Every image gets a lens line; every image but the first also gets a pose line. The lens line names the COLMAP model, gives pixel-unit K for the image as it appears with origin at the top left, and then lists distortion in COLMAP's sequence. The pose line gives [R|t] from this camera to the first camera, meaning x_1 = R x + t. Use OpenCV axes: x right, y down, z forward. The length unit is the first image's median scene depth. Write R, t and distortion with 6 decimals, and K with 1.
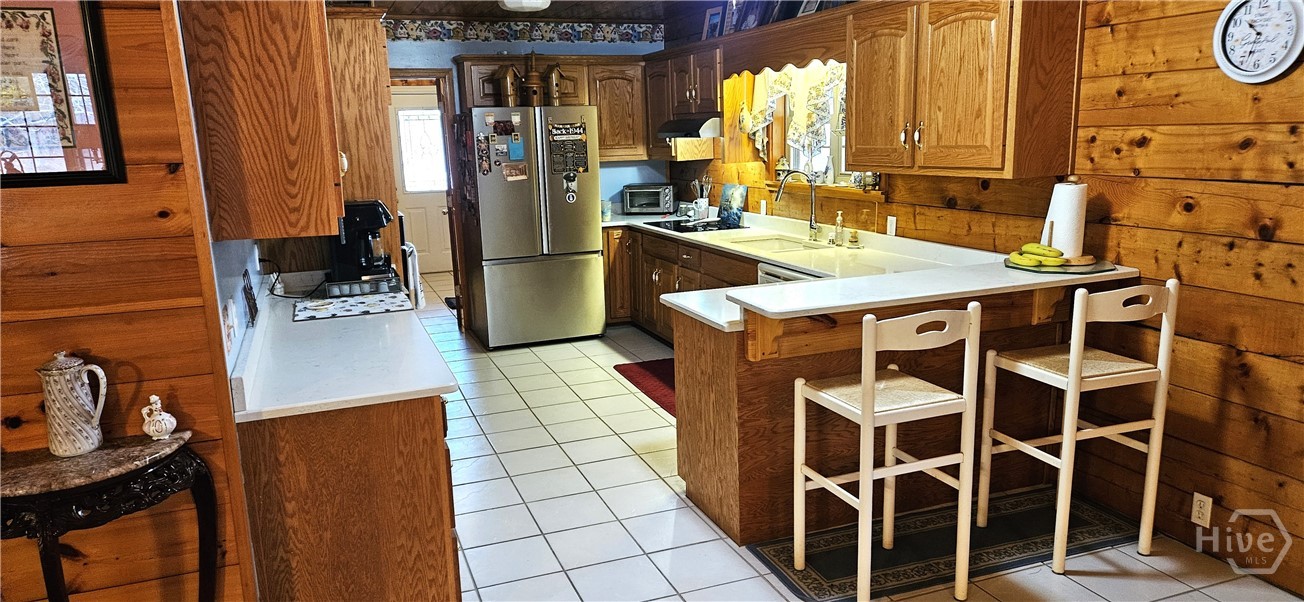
lens RADIAL K [[871.8, 0, 648.2], [0, 871.8, 314.5], [0, 0, 1]] dist [0.060920, -0.002182]
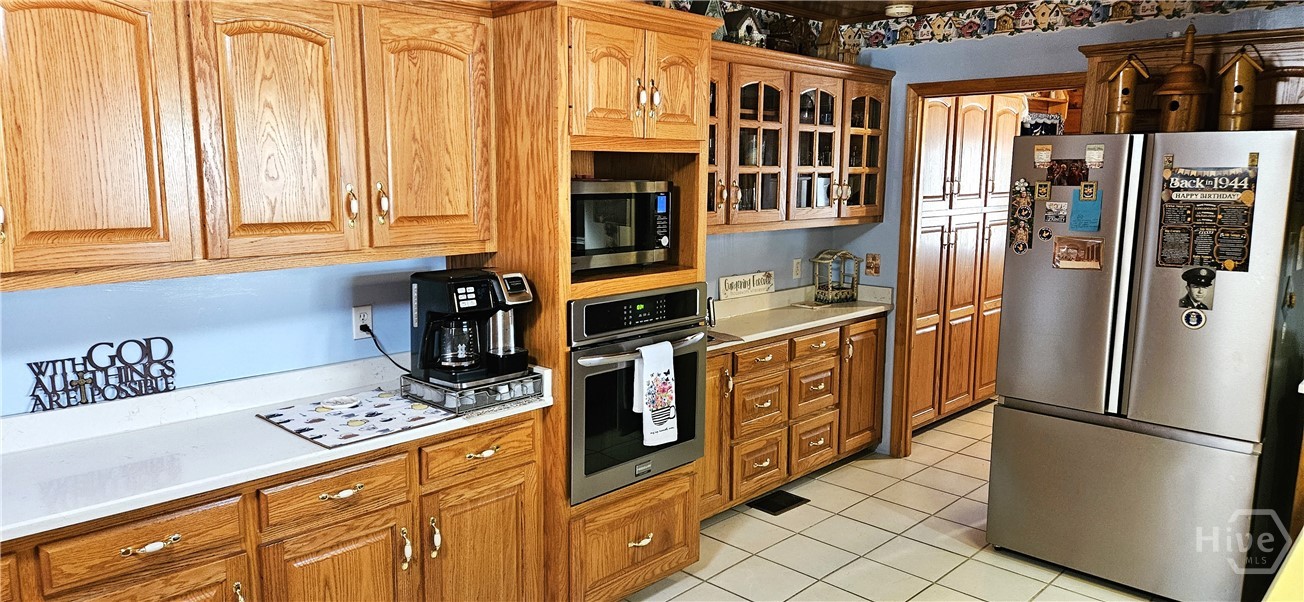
lens RADIAL K [[877.1, 0, 652.0], [0, 877.1, 301.0], [0, 0, 1]] dist [0.057806, -0.005352]
pose [[0.431452, 0.171234, -0.885736, 0.405192], [-0.210000, 0.973913, 0.085987, -0.225021], [0.877353, 0.148905, 0.456156, 0.931689]]
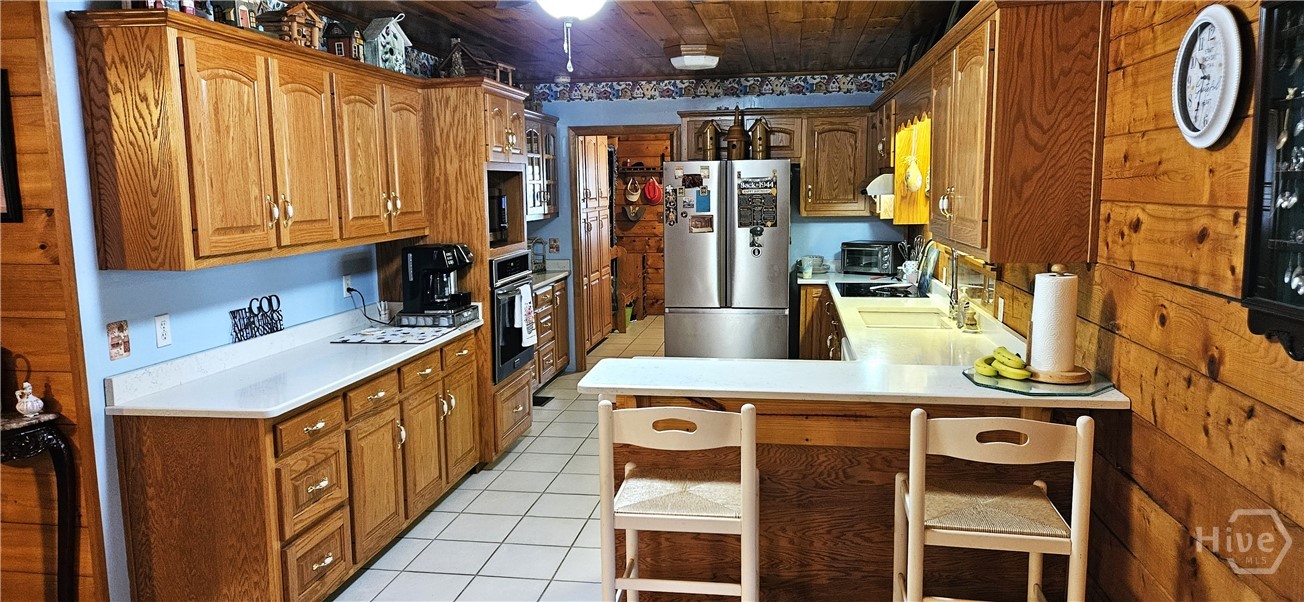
lens RADIAL K [[877.1, 0, 652.0], [0, 877.1, 301.0], [0, 0, 1]] dist [0.057806, -0.005352]
pose [[0.866186, 0.086243, -0.492223, 0.547582], [-0.118821, 0.992290, -0.035233, -0.056586], [0.485389, 0.089005, 0.869756, 0.172650]]
